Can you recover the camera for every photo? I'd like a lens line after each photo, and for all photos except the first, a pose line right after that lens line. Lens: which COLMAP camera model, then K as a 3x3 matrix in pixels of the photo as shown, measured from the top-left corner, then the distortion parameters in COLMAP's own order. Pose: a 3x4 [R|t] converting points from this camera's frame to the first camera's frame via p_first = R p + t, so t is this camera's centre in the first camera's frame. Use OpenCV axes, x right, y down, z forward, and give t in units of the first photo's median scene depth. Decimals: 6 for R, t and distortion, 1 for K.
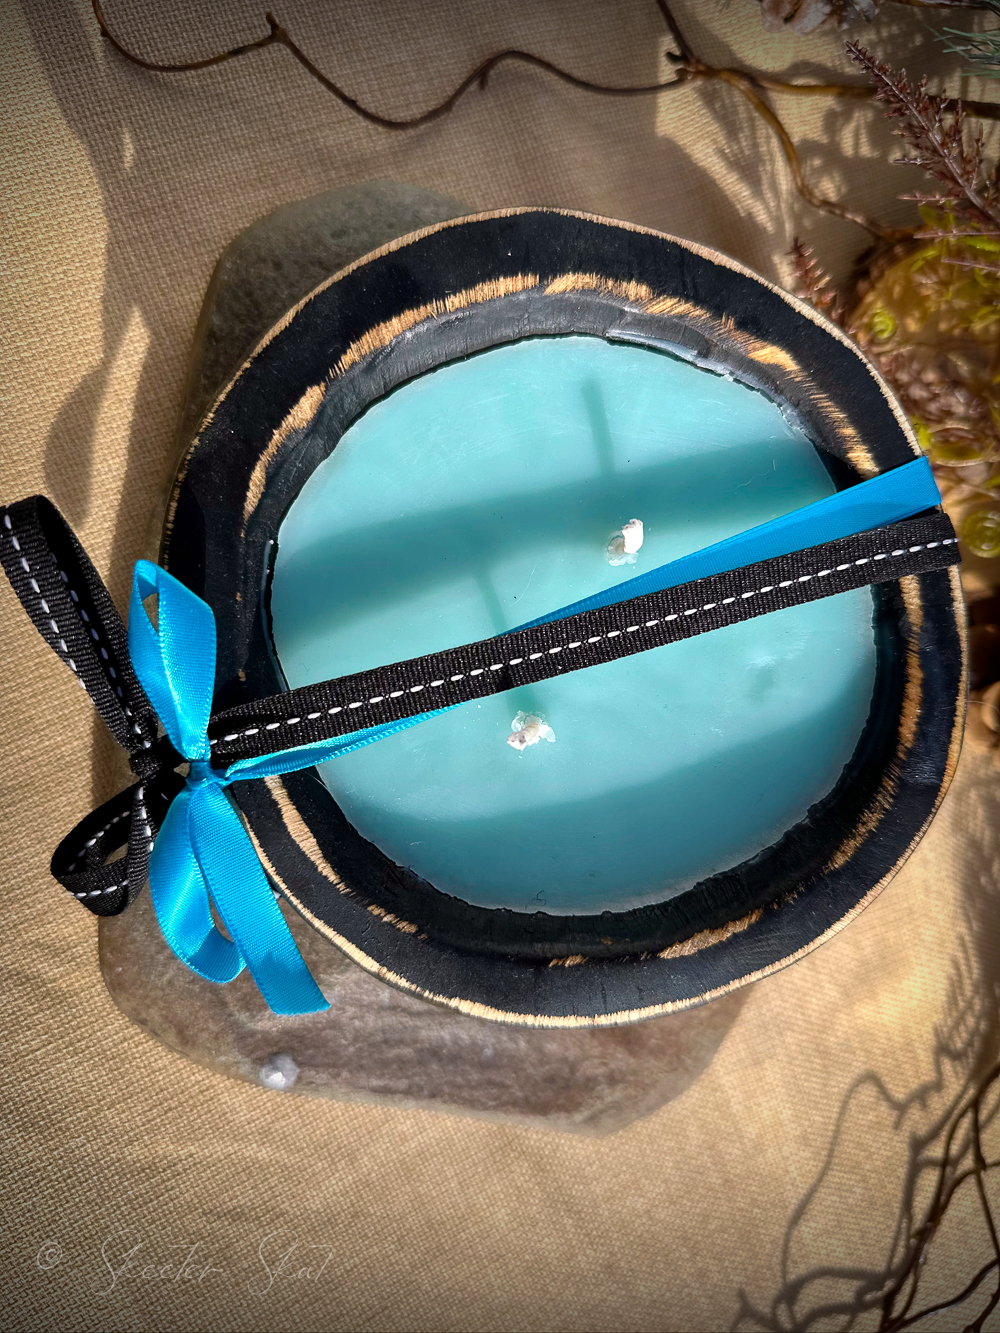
lens RADIAL K [[994.0, 0, 507.3], [0, 994.0, 666.8], [0, 0, 1]] dist [-0.046344, -0.001131]
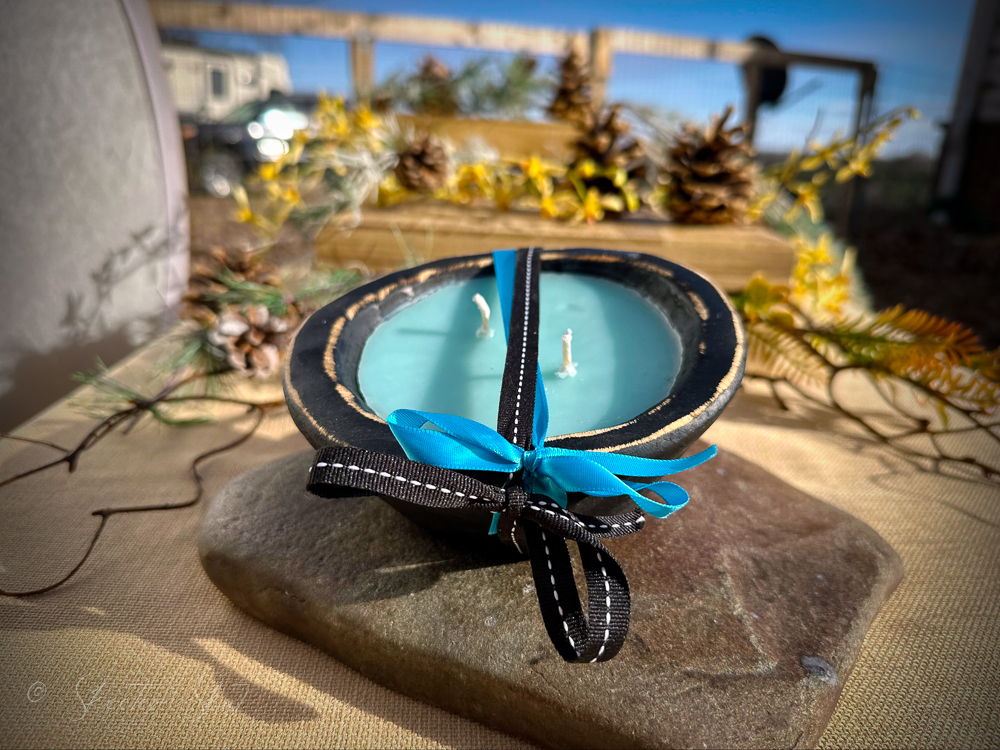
lens RADIAL K [[745.7, 0, 500.1], [0, 745.7, 373.5], [0, 0, 1]] dist [-0.046344, -0.001131]
pose [[0.320901, -0.587763, 0.742669, -0.747830], [0.942465, 0.120582, -0.311800, 0.273113], [0.093712, 0.799997, 0.592641, 0.177195]]
